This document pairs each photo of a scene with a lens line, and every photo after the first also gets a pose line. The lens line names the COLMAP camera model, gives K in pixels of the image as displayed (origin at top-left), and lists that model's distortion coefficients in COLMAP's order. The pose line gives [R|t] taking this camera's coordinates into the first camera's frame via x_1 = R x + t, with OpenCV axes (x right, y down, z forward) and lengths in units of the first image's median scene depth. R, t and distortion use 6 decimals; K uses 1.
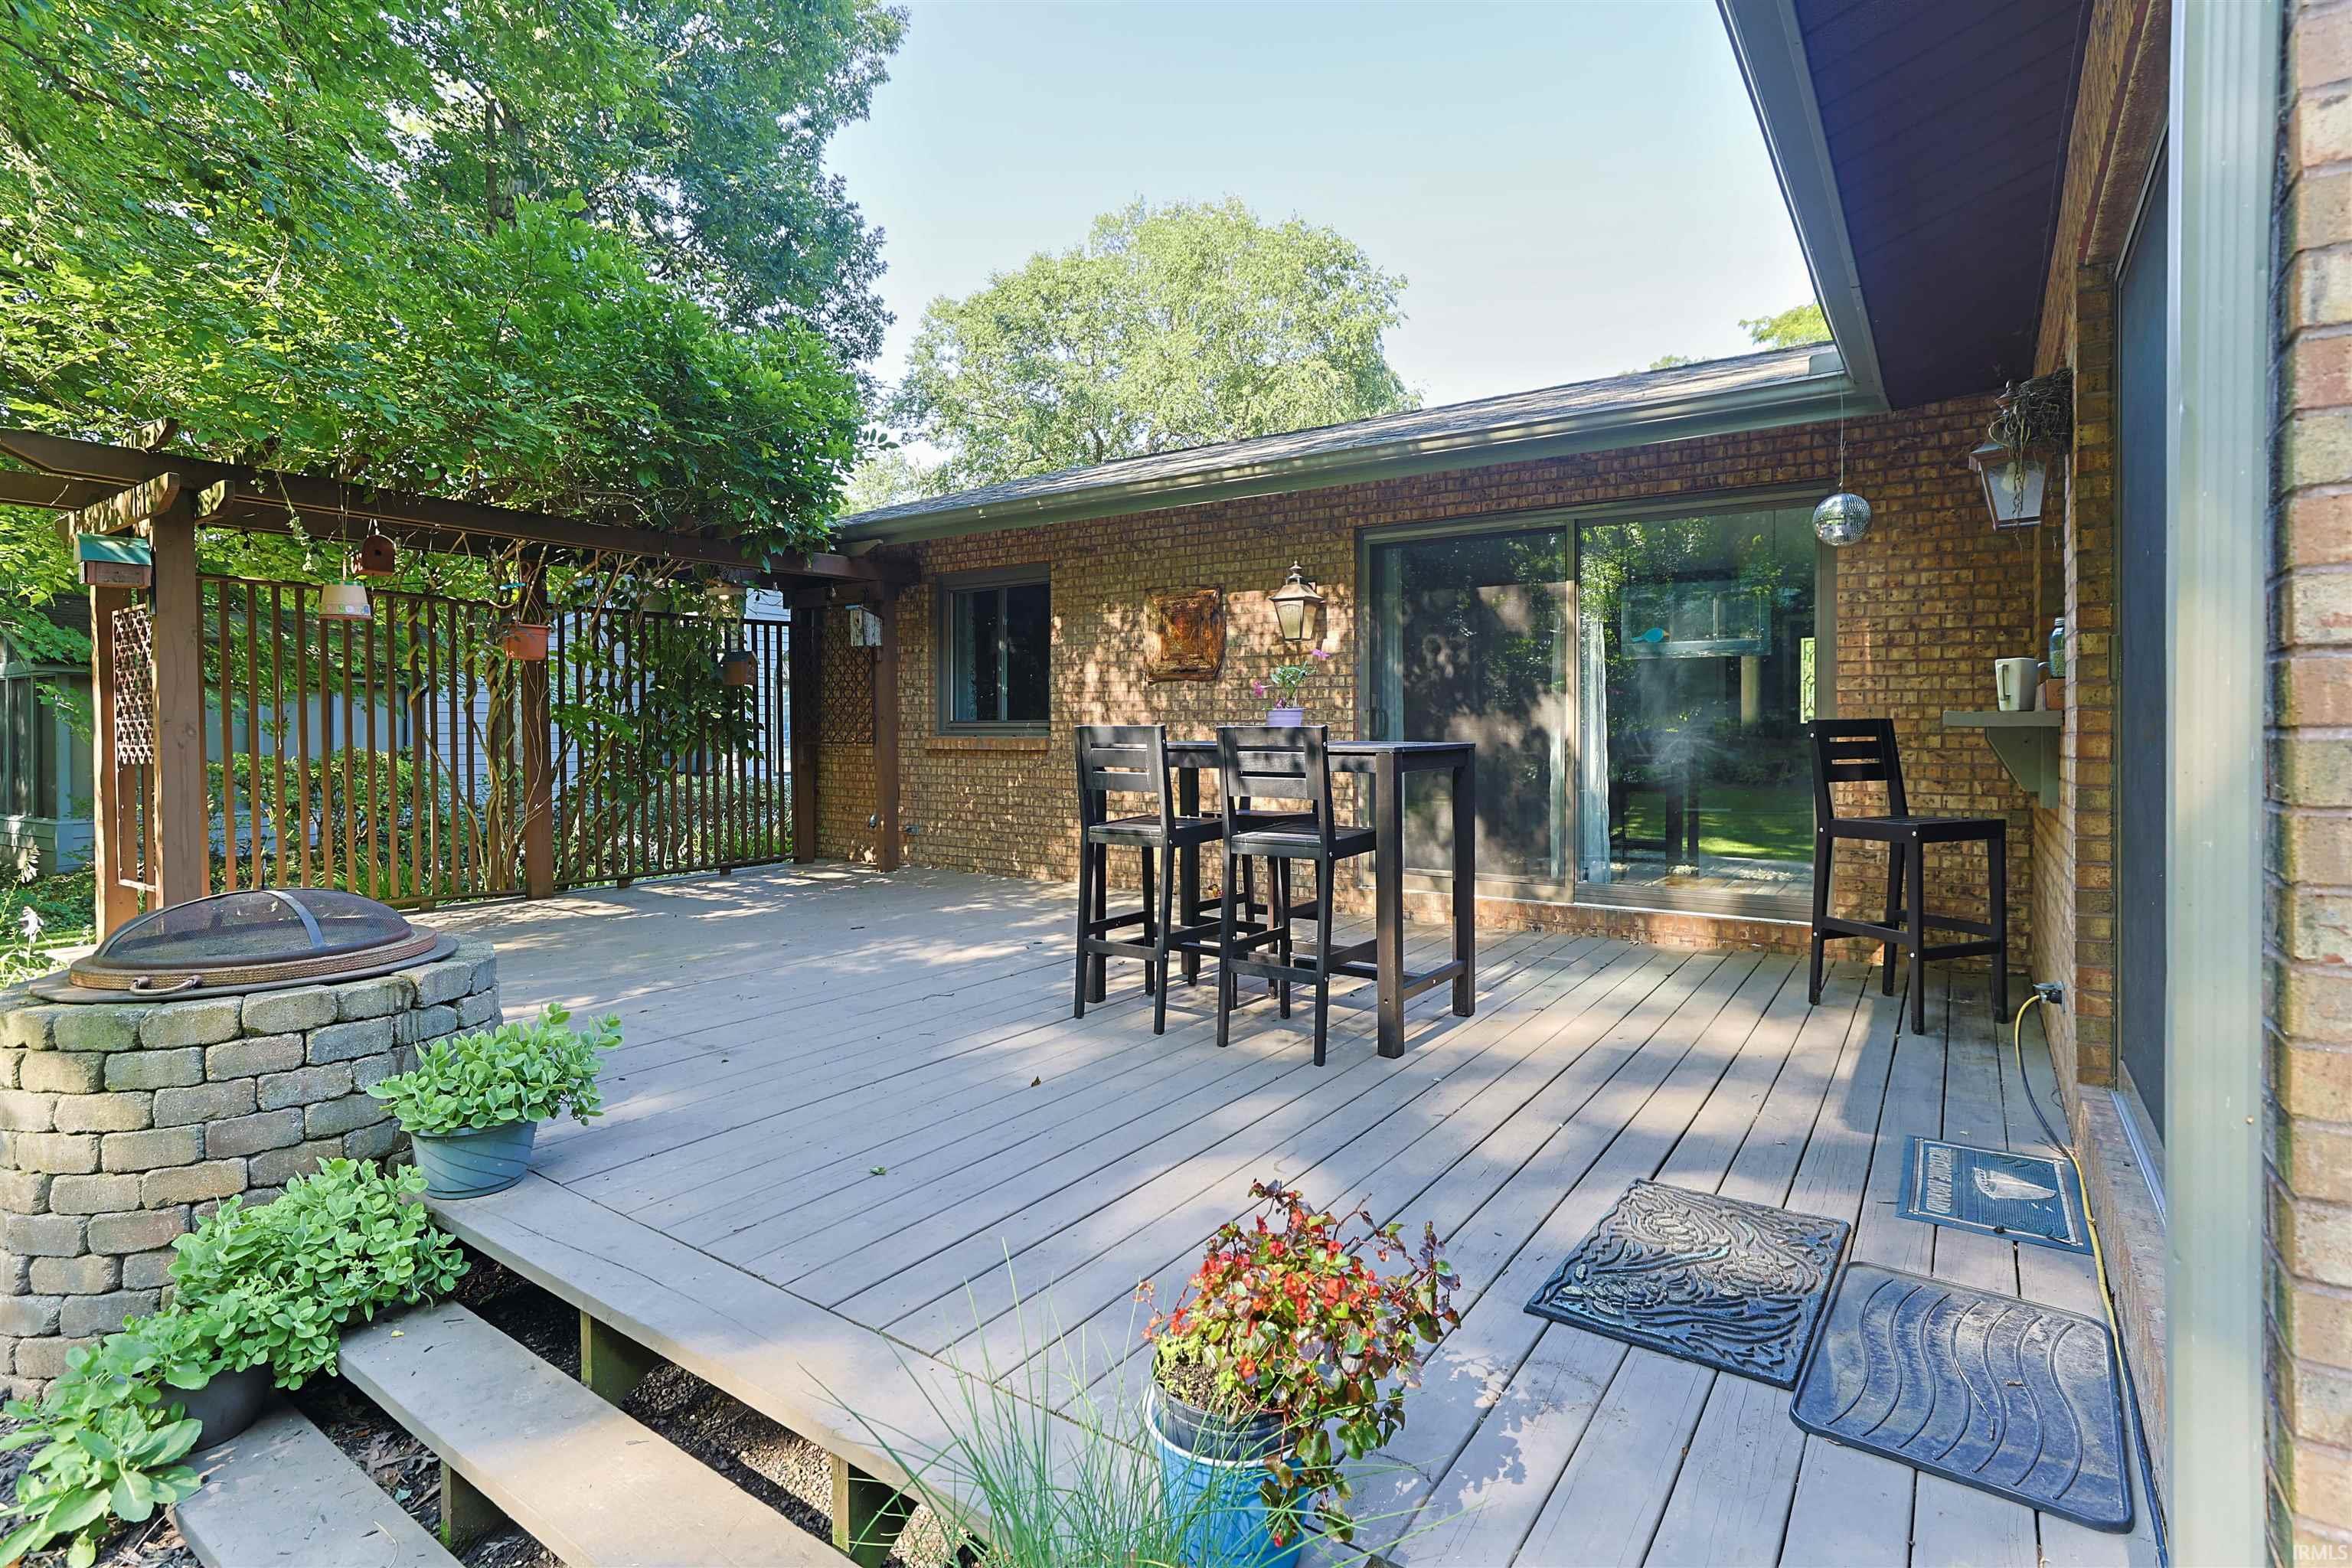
lens RADIAL K [[1137.1, 0, 1148.8], [0, 1137.1, 722.2], [0, 0, 1]] dist [-0.015633, 0.008797]
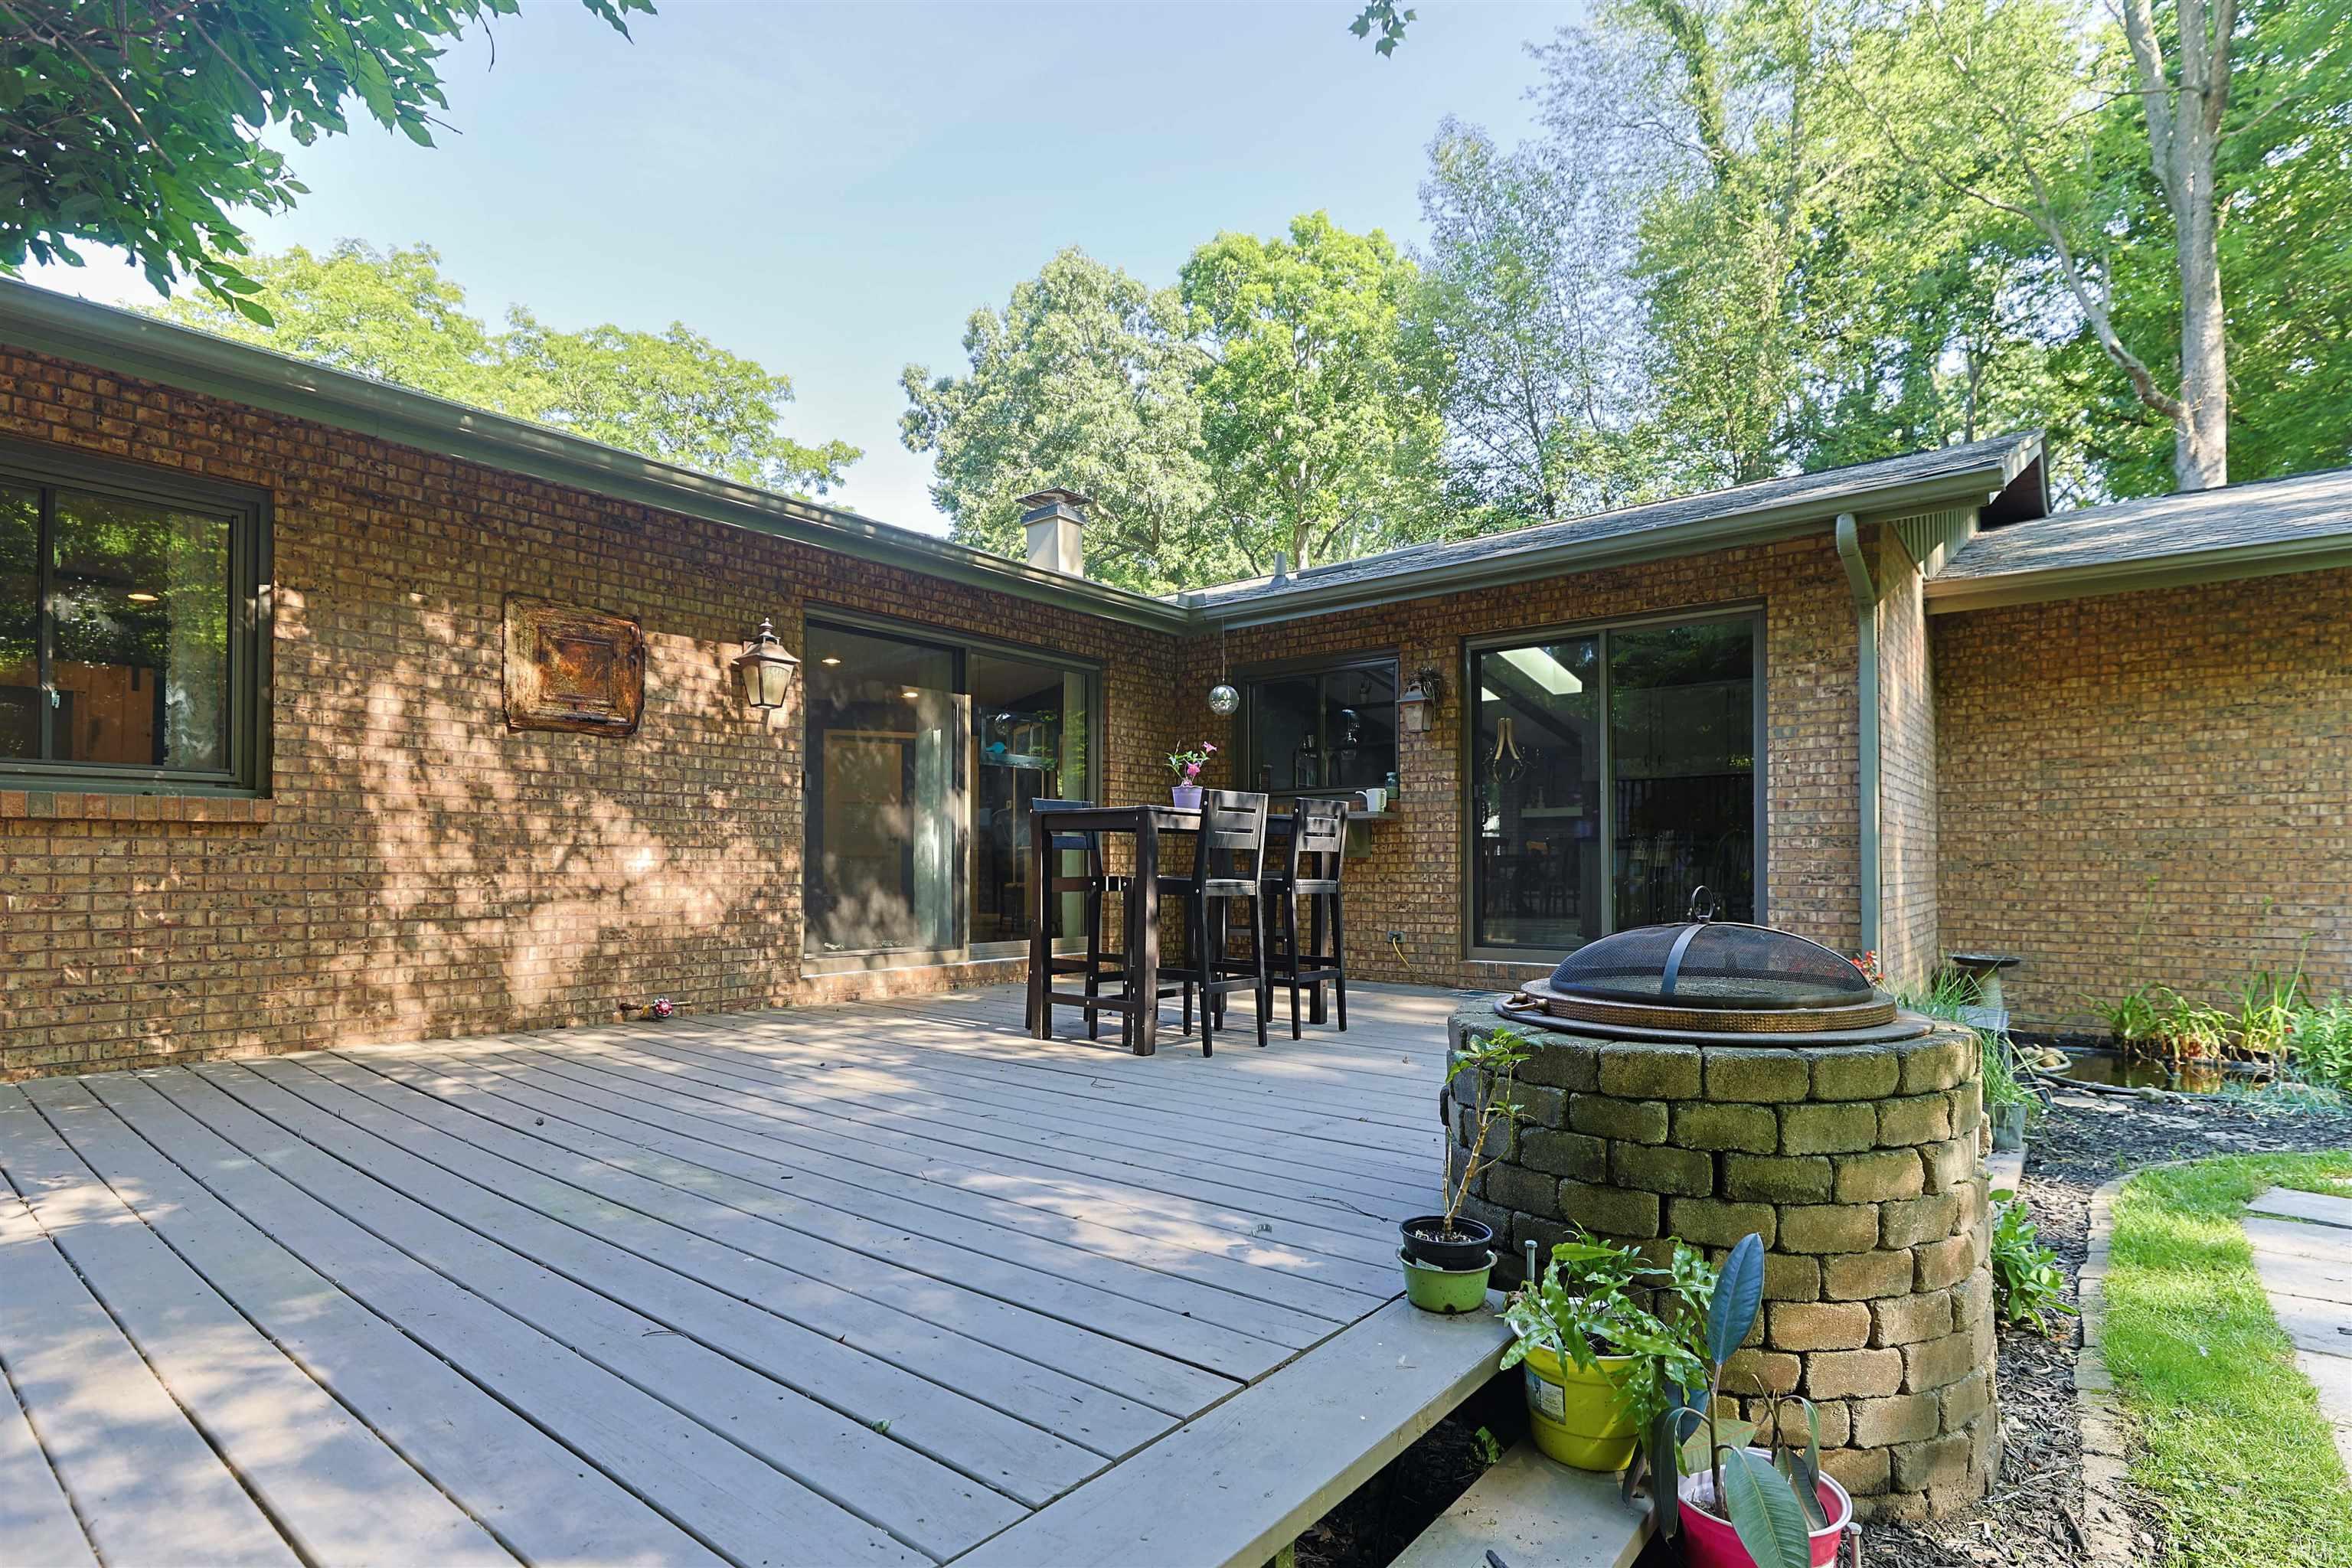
lens RADIAL K [[1137.1, 0, 1226.3], [0, 1137.1, 873.5], [0, 0, 1]] dist [-0.015633, 0.008797]
pose [[0.043336, -0.008534, 0.999024, -0.655376], [-0.009214, 0.999918, 0.008941, 0.041277], [-0.999018, -0.009593, 0.043253, 0.527239]]
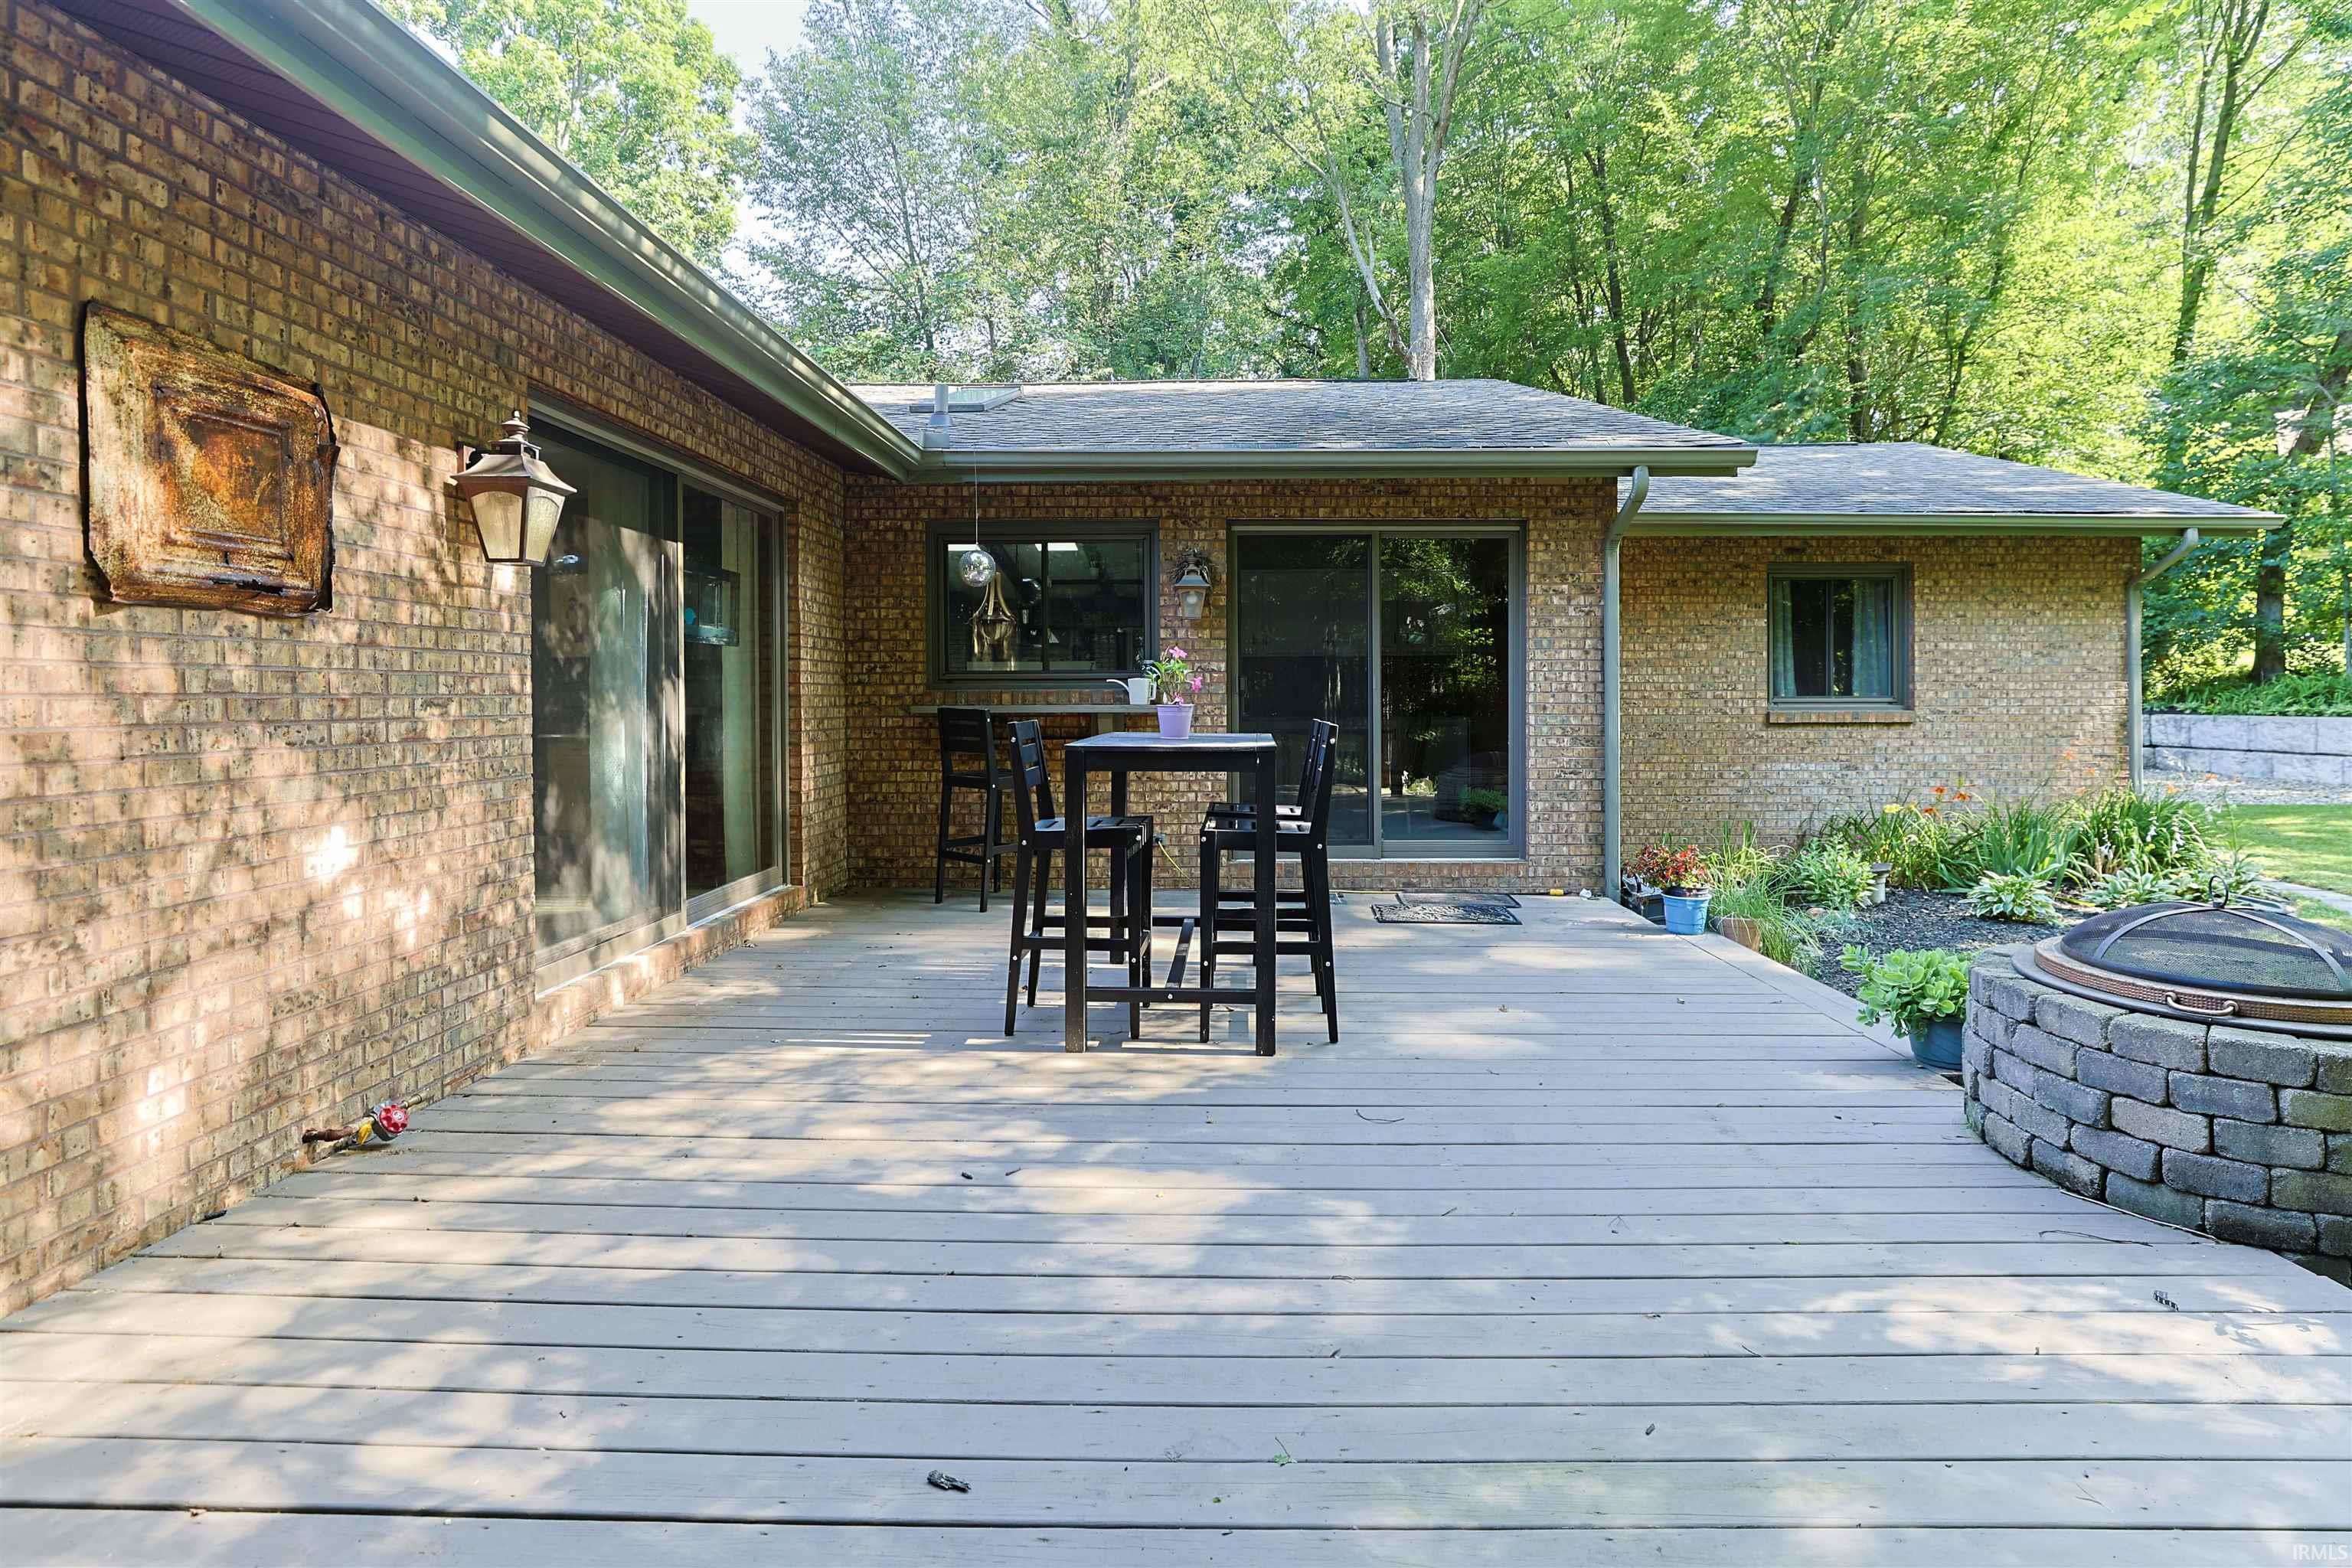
lens RADIAL K [[1137.1, 0, 1207.2], [0, 1137.1, 725.3], [0, 0, 1]] dist [-0.015633, 0.008797]
pose [[-0.574173, -0.026336, 0.818310, -0.423183], [-0.007844, 0.999614, 0.026668, -0.012810], [-0.818696, 0.008893, -0.574158, 0.914333]]
